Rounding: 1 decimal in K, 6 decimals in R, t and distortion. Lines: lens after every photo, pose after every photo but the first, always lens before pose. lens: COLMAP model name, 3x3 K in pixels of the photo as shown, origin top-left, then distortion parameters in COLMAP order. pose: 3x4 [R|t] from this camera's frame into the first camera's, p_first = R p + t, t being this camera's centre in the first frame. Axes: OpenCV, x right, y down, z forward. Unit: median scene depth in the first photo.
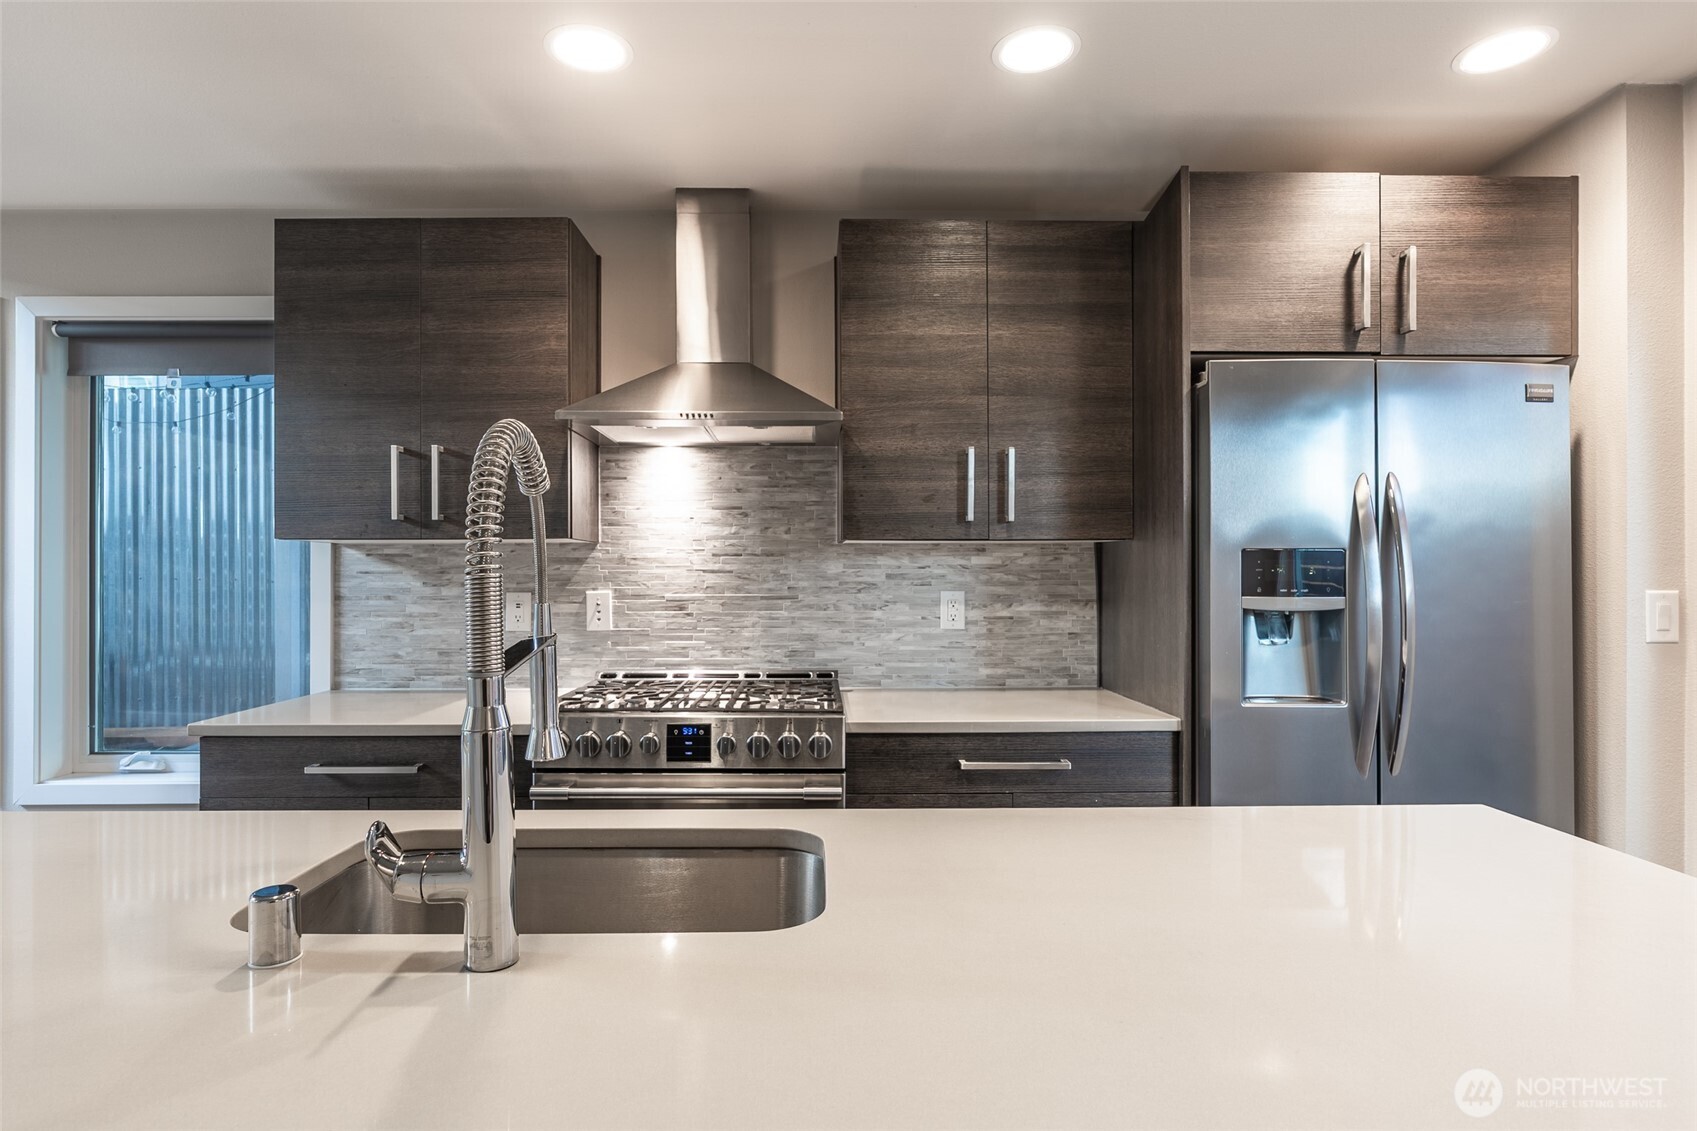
lens RADIAL K [[887.0, 0, 788.9], [0, 887.0, 573.5], [0, 0, 1]] dist [-0.013375, 0.001340]
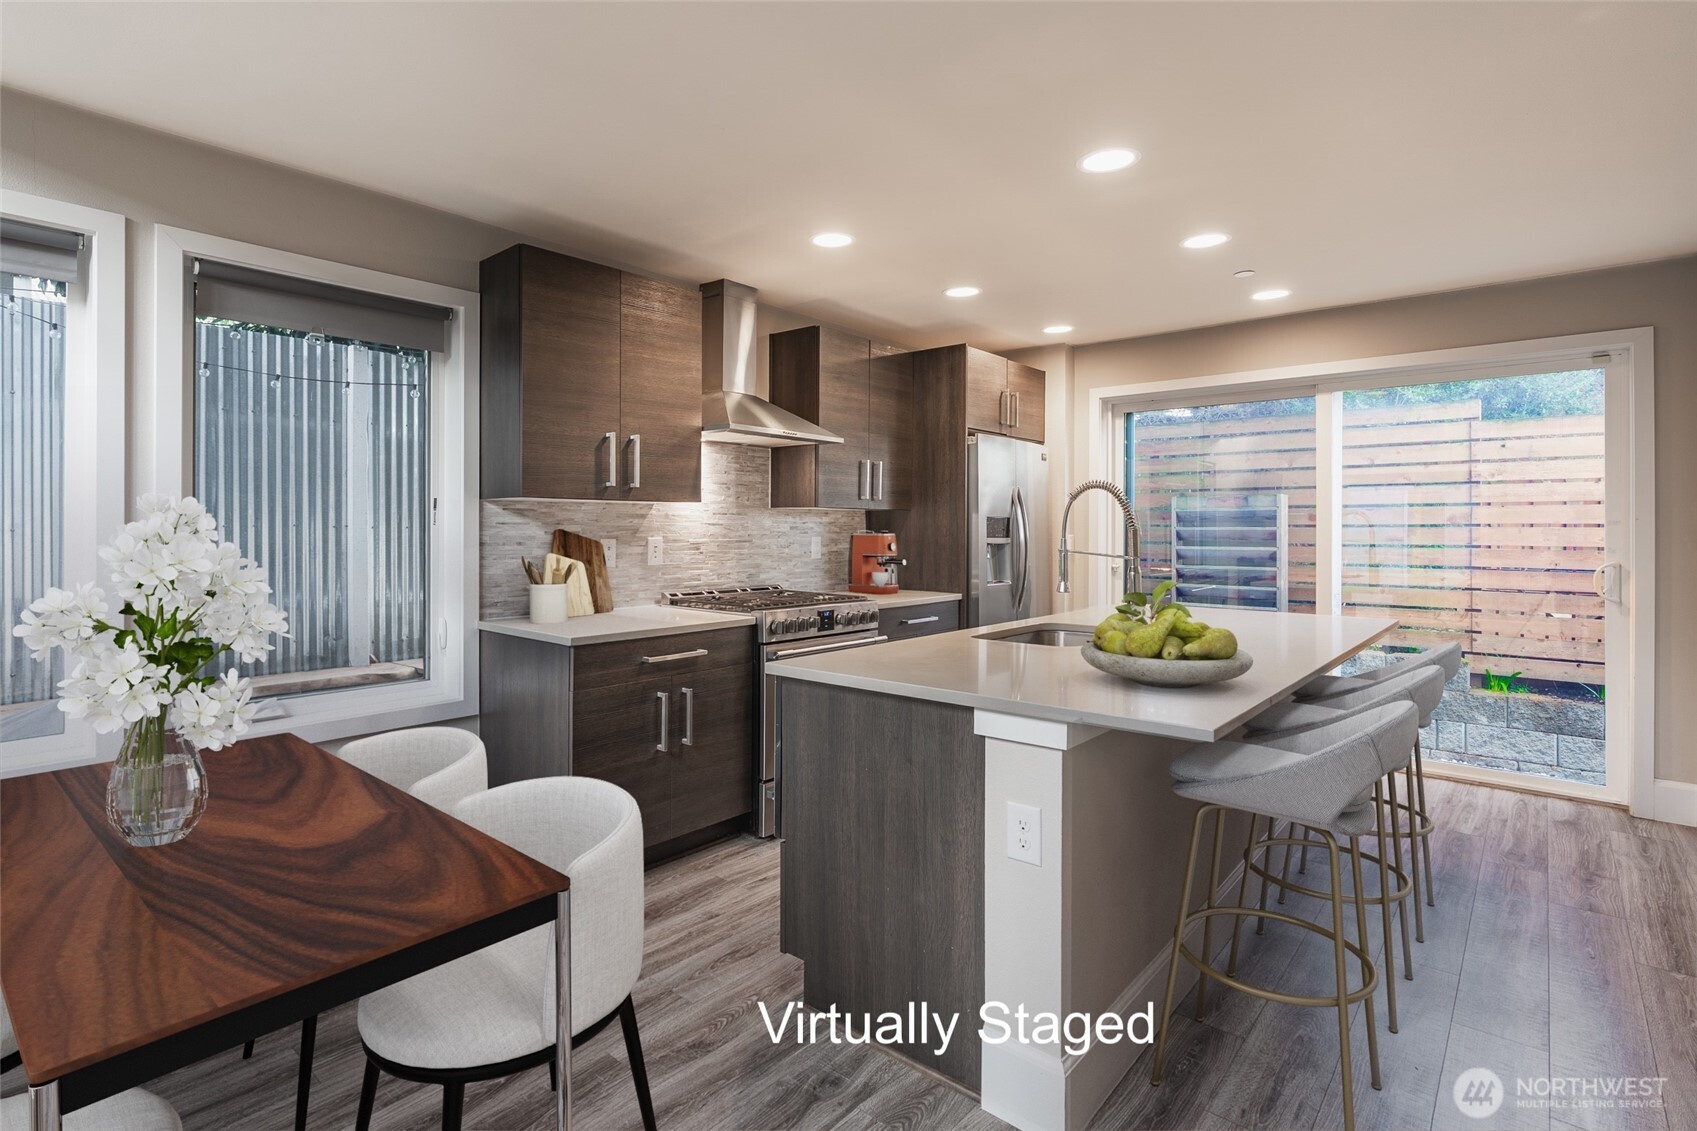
lens RADIAL K [[810.5, 0, 791.7], [0, 810.5, 529.5], [0, 0, 1]] dist [-0.015554, 0.003856]
pose [[0.698966, 0.002715, 0.715150, -1.008460], [-0.007066, 0.999970, 0.003110, 0.001072], [-0.715120, -0.007227, 0.698964, -0.076934]]
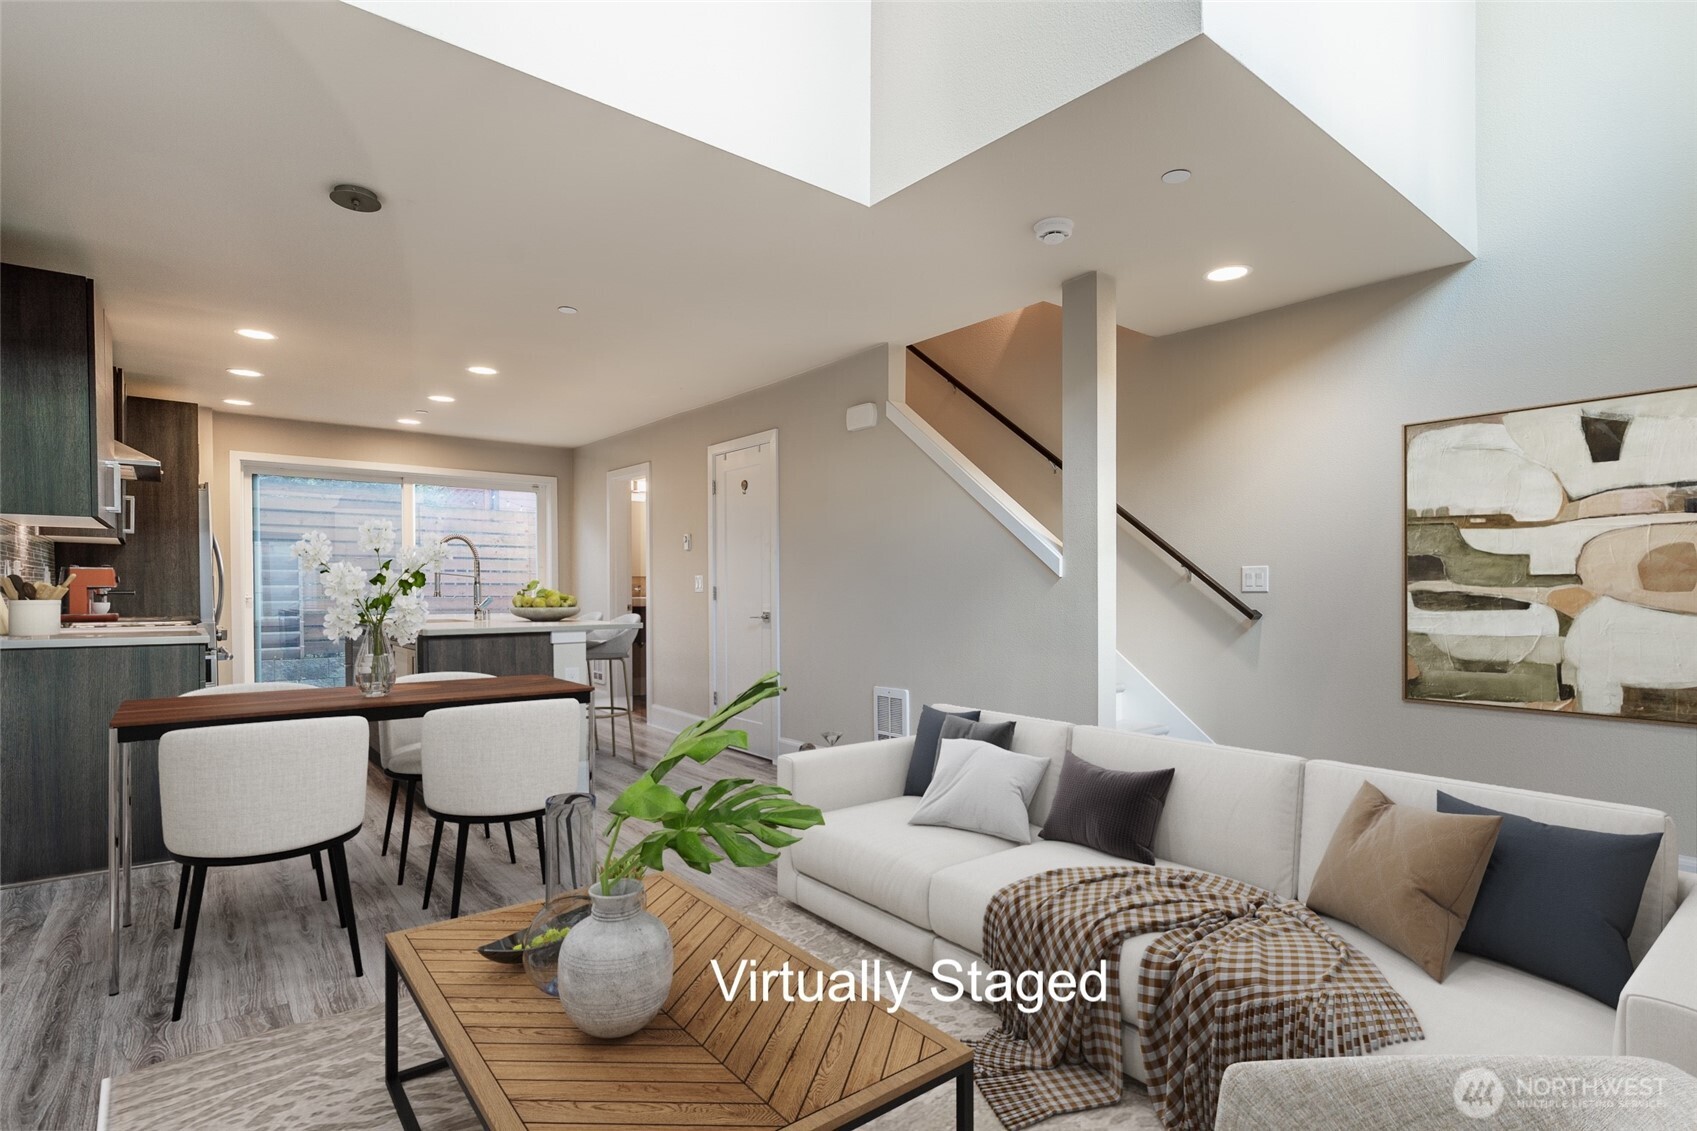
lens RADIAL K [[885.4, 0, 891.4], [0, 885.4, 602.9], [0, 0, 1]] dist [0.001153, 0.000237]
pose [[-0.633074, -0.005203, 0.774073, -2.143005], [0.001367, 0.999968, 0.007839, 0.075041], [-0.774090, 0.006021, -0.633047, 0.819455]]
